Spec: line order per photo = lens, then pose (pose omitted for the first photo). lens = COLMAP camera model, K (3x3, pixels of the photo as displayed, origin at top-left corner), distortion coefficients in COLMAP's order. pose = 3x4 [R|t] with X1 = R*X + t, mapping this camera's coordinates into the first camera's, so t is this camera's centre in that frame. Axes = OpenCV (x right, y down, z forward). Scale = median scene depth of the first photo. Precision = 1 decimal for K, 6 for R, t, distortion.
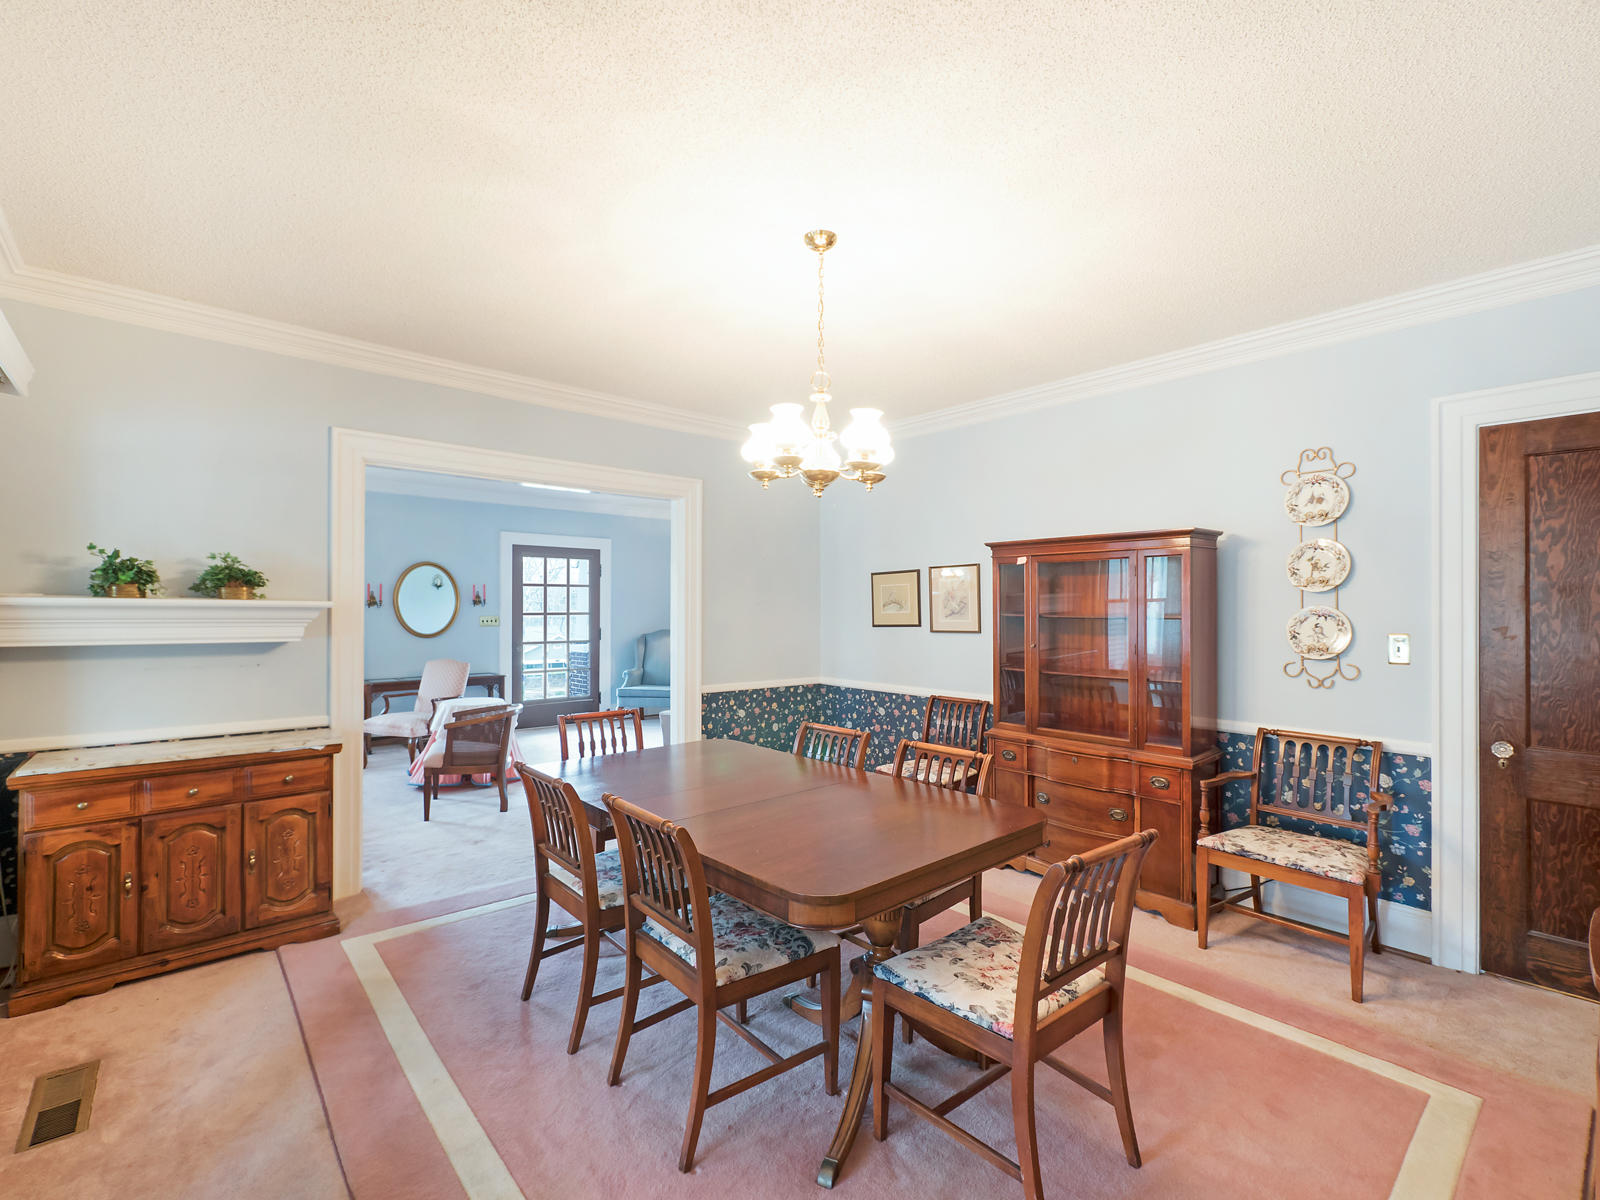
lens RADIAL K [[730.8, 0, 793.7], [0, 730.8, 604.6], [0, 0, 1]] dist [0.000607, 0.000251]
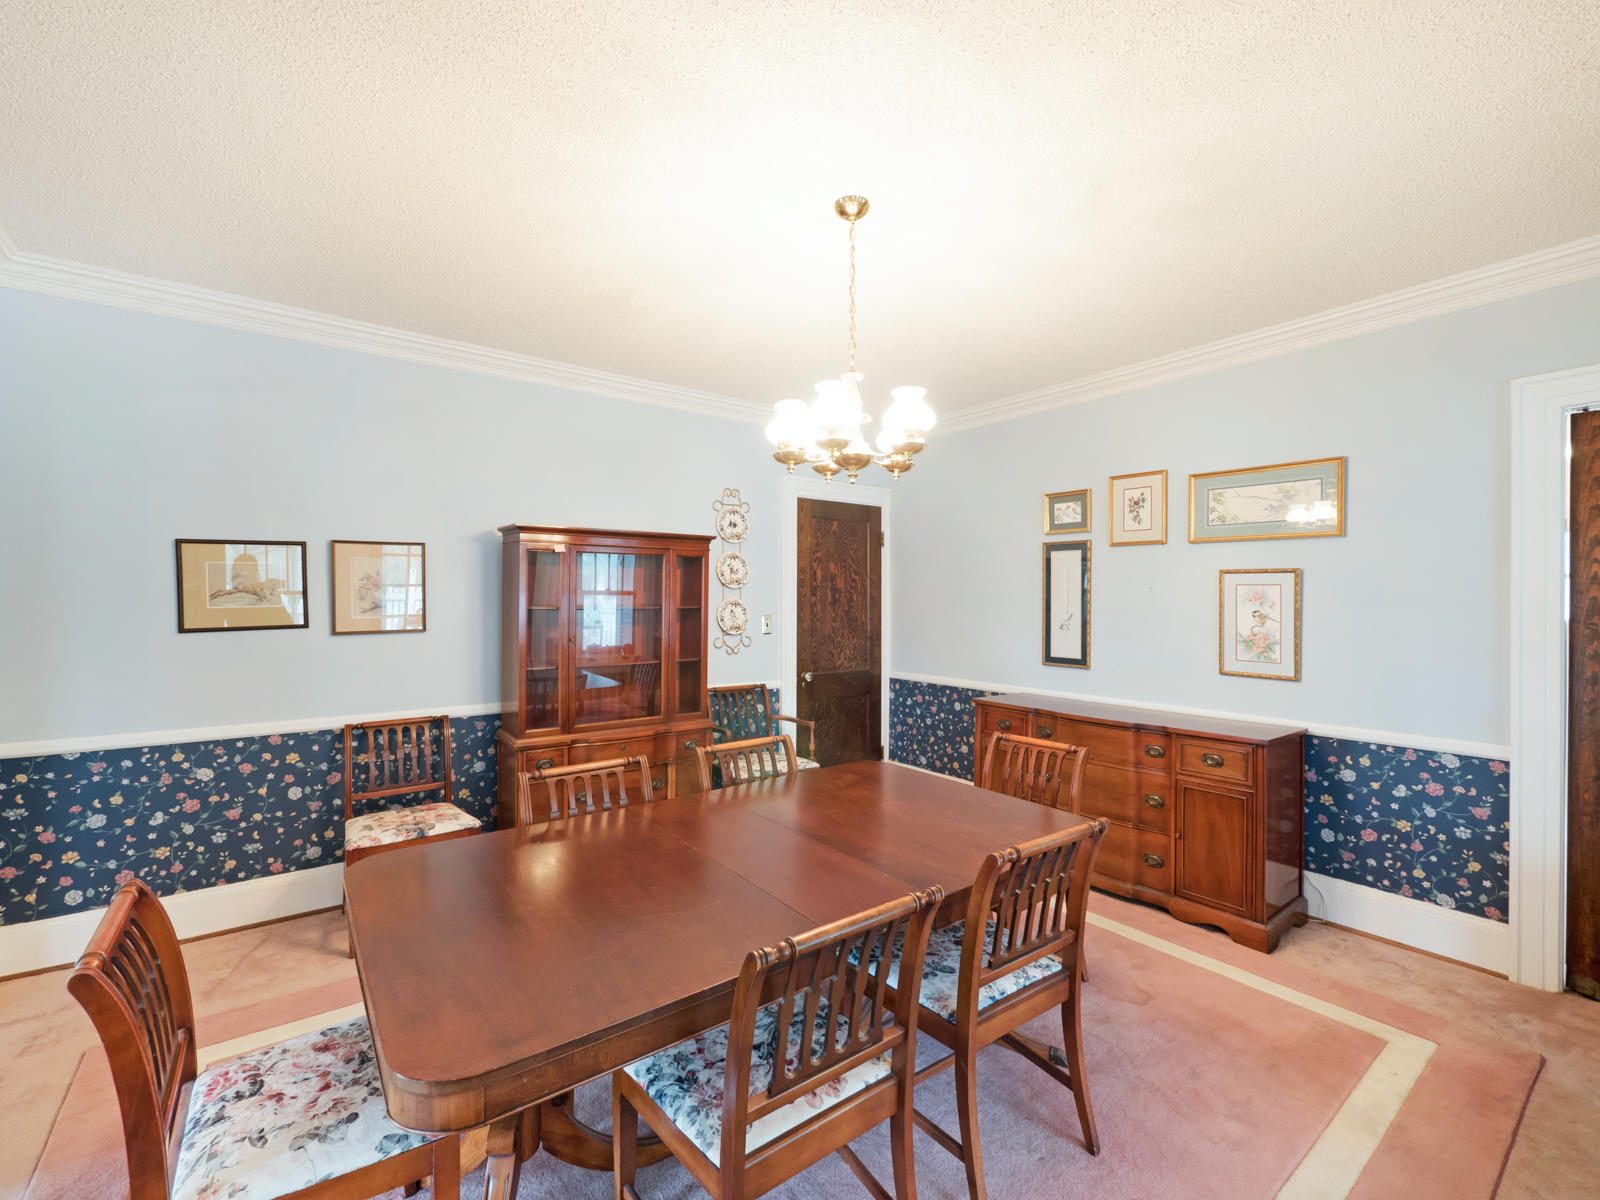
lens RADIAL K [[694.0, 0, 798.5], [0, 694.0, 589.4], [0, 0, 1]] dist [-0.015565, 0.003638]
pose [[0.066511, 0.017917, 0.997625, -0.674930], [-0.000014, 0.999839, -0.017956, 0.010599], [-0.997786, 0.001181, 0.066500, 0.809518]]
